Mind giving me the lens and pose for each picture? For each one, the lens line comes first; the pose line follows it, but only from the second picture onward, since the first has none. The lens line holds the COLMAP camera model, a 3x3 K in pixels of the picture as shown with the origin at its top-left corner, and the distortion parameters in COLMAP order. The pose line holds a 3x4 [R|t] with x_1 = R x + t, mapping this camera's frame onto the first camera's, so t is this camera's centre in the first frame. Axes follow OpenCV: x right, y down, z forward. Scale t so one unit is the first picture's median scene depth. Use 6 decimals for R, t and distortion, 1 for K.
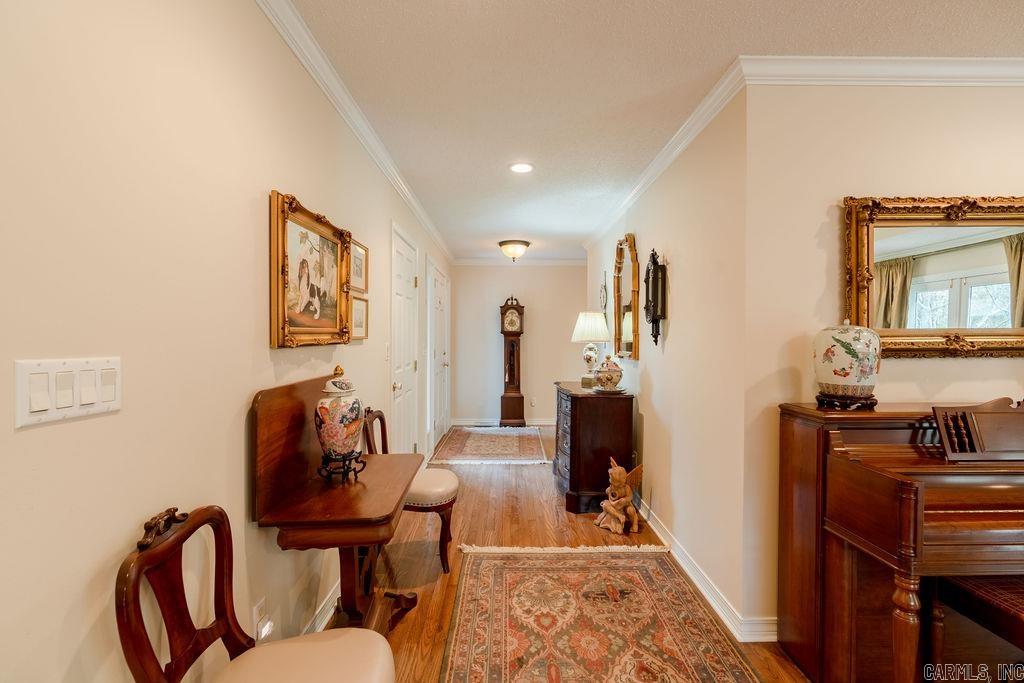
lens RADIAL K [[461.4, 0, 513.1], [0, 461.4, 341.9], [0, 0, 1]] dist [-0.005946, 0.000440]
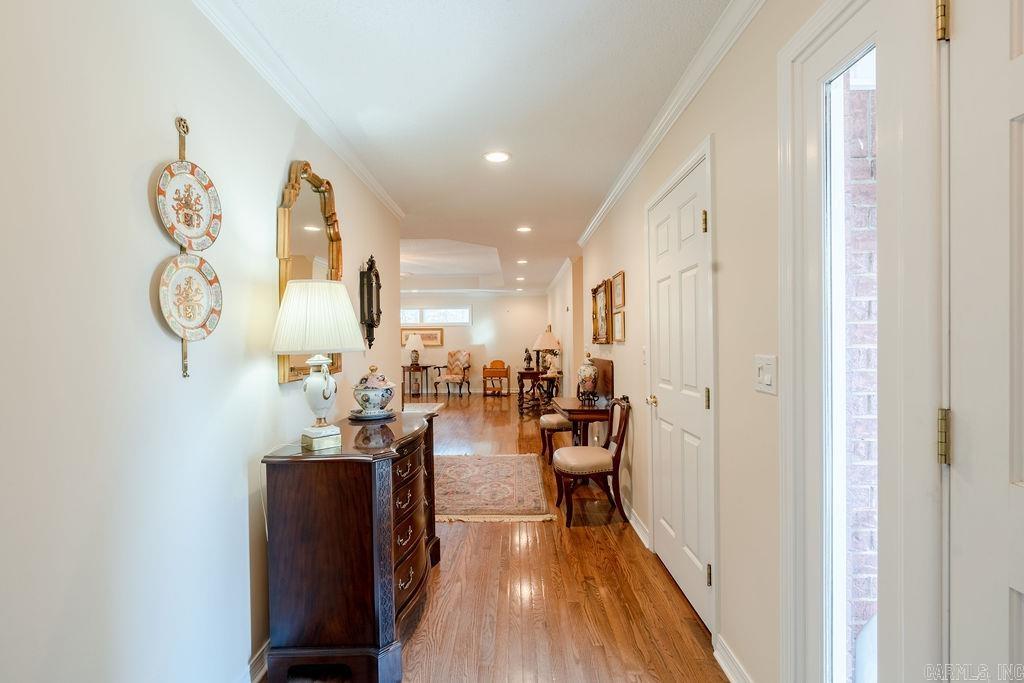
lens RADIAL K [[461.4, 0, 513.1], [0, 461.4, 341.9], [0, 0, 1]] dist [-0.005946, 0.000440]
pose [[-0.999889, 0.005651, 0.013788, -0.032778], [0.005822, 0.999907, 0.012365, -0.024657], [-0.013717, 0.012444, -0.999828, 2.732349]]
